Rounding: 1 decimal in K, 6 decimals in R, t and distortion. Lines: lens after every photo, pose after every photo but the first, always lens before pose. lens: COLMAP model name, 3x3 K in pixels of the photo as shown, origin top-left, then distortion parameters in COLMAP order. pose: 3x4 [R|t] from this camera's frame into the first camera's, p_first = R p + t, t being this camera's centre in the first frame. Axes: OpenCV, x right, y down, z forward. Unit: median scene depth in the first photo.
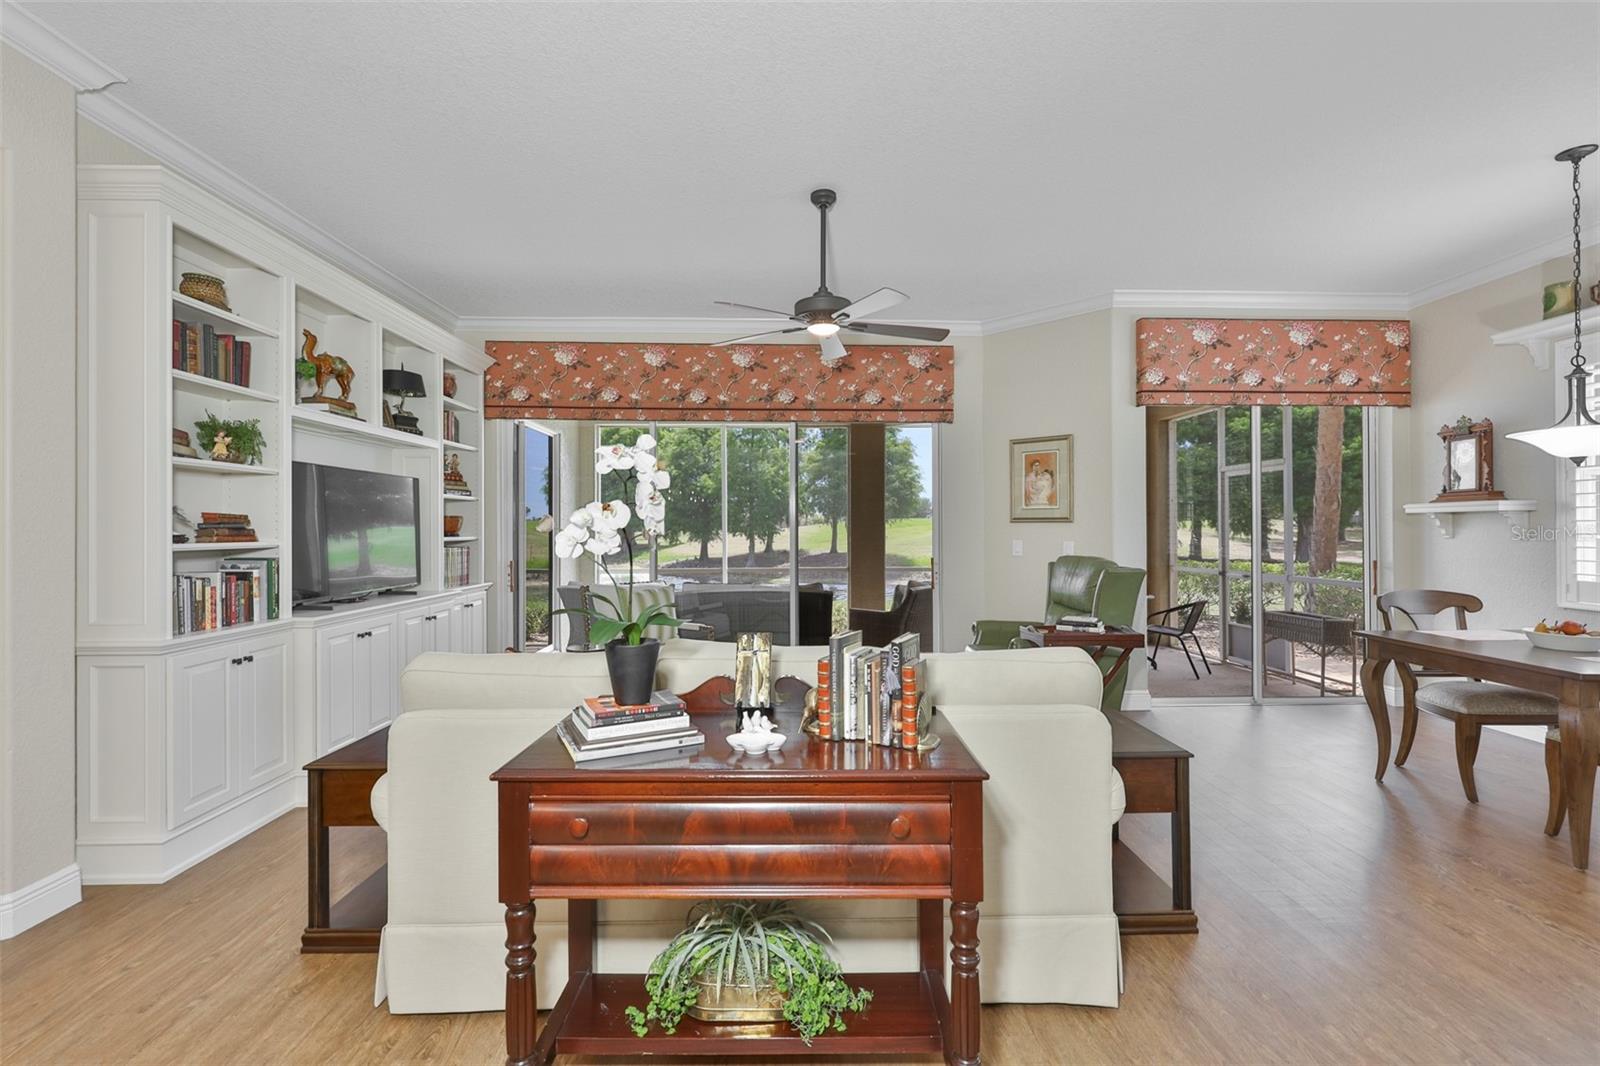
lens RADIAL K [[686.4, 0, 806.2], [0, 686.4, 526.6], [0, 0, 1]] dist [-0.000225, 0.000164]
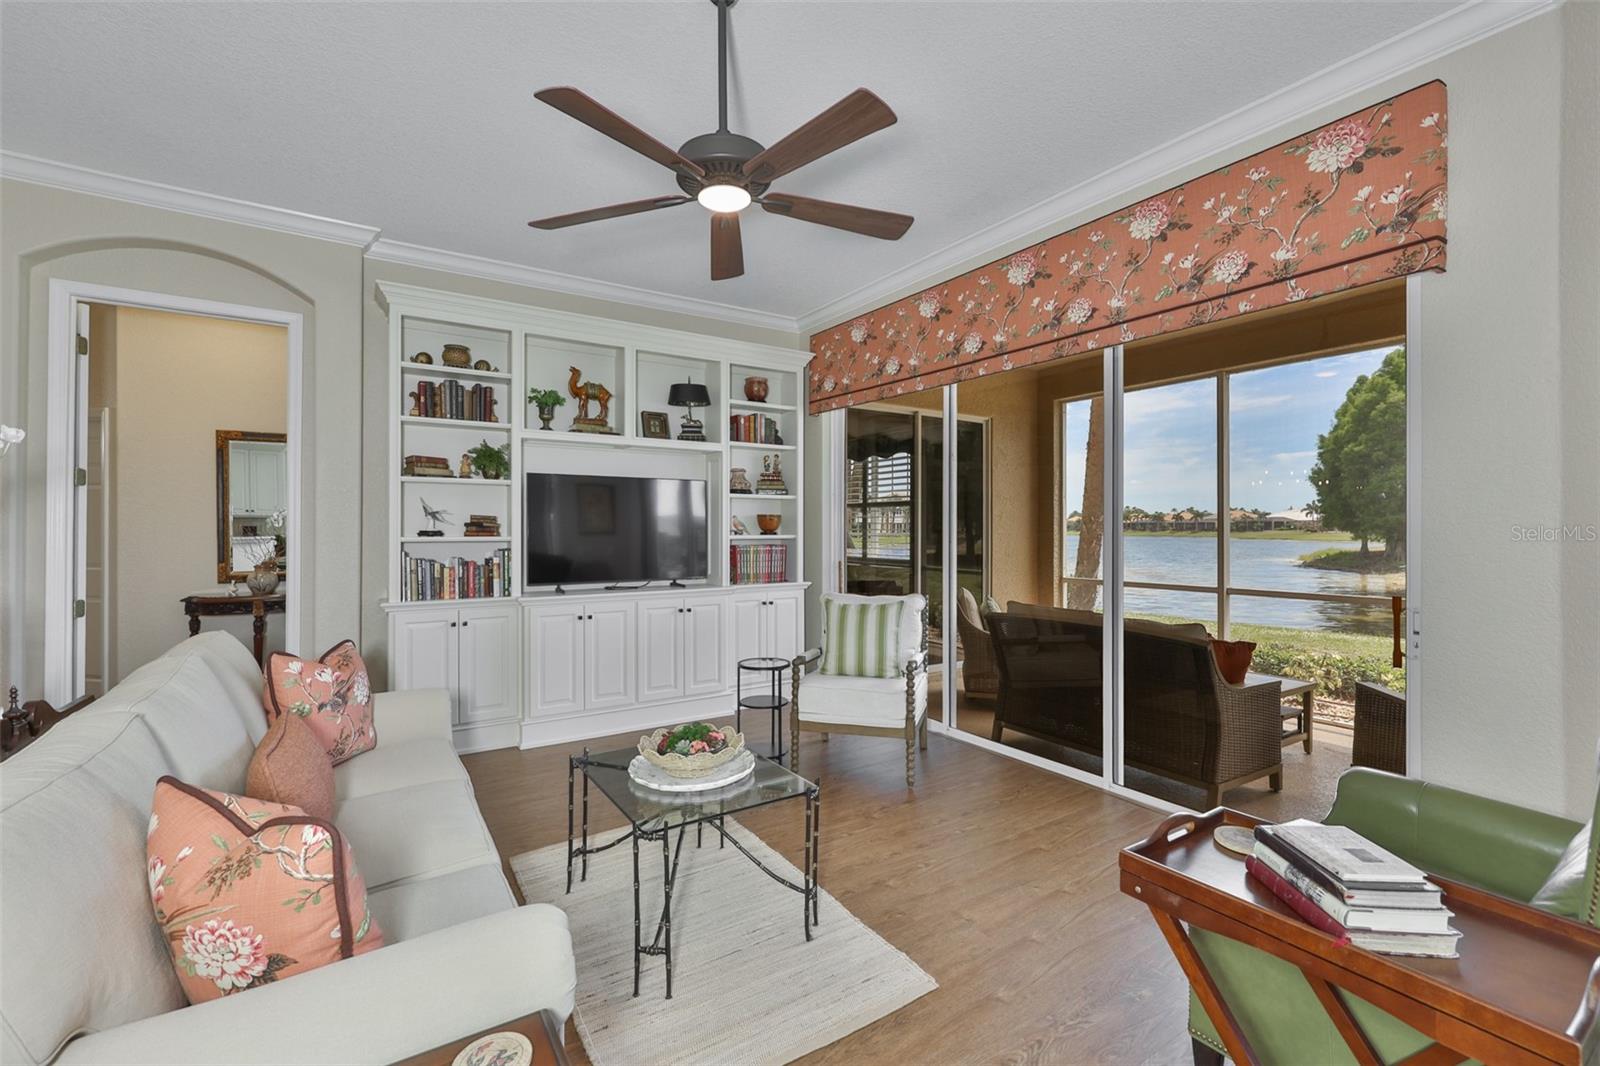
lens RADIAL K [[686.4, 0, 806.2], [0, 686.4, 526.6], [0, 0, 1]] dist [-0.000225, 0.000164]
pose [[0.521228, 0.002097, -0.853415, 0.438624], [0.001263, 0.999994, 0.003229, -0.000243], [0.853417, -0.002761, 0.521222, 0.562298]]
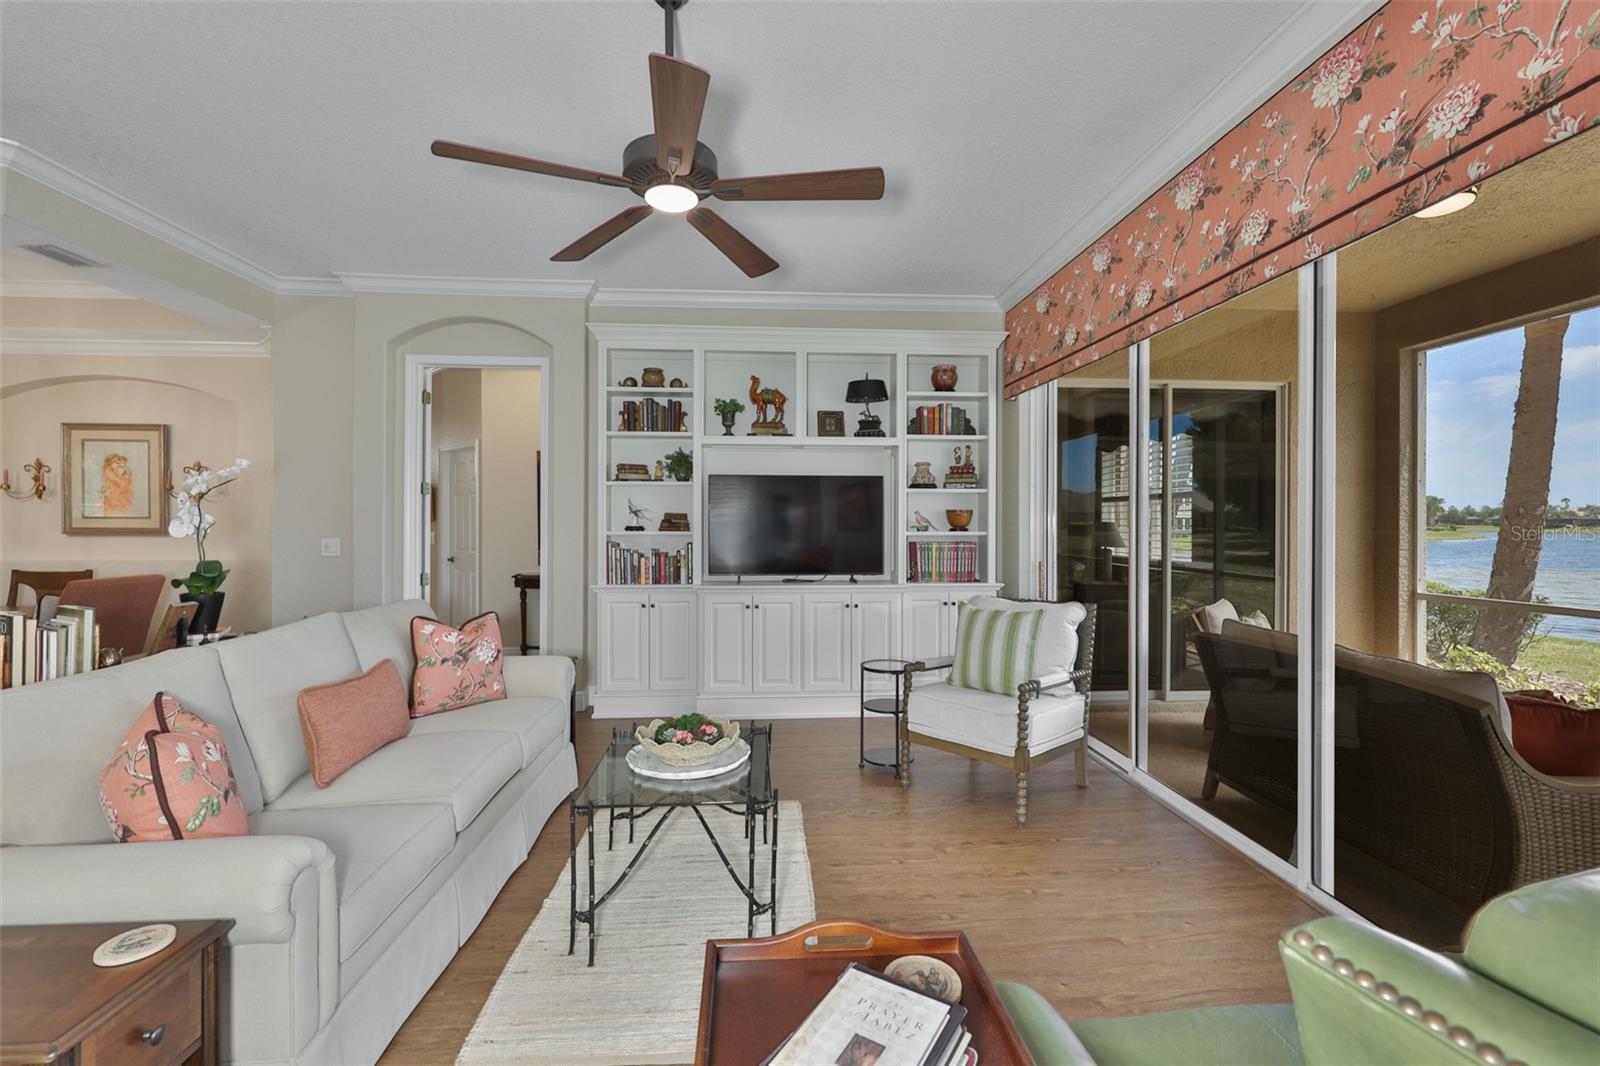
lens RADIAL K [[674.7, 0, 797.1], [0, 674.7, 525.4], [0, 0, 1]] dist [-0.001490, 0.000251]
pose [[0.041312, 0.006077, -0.999128, 0.477878], [0.002662, 0.999977, 0.006192, 0.000424], [0.999143, -0.002916, 0.041295, 0.814673]]
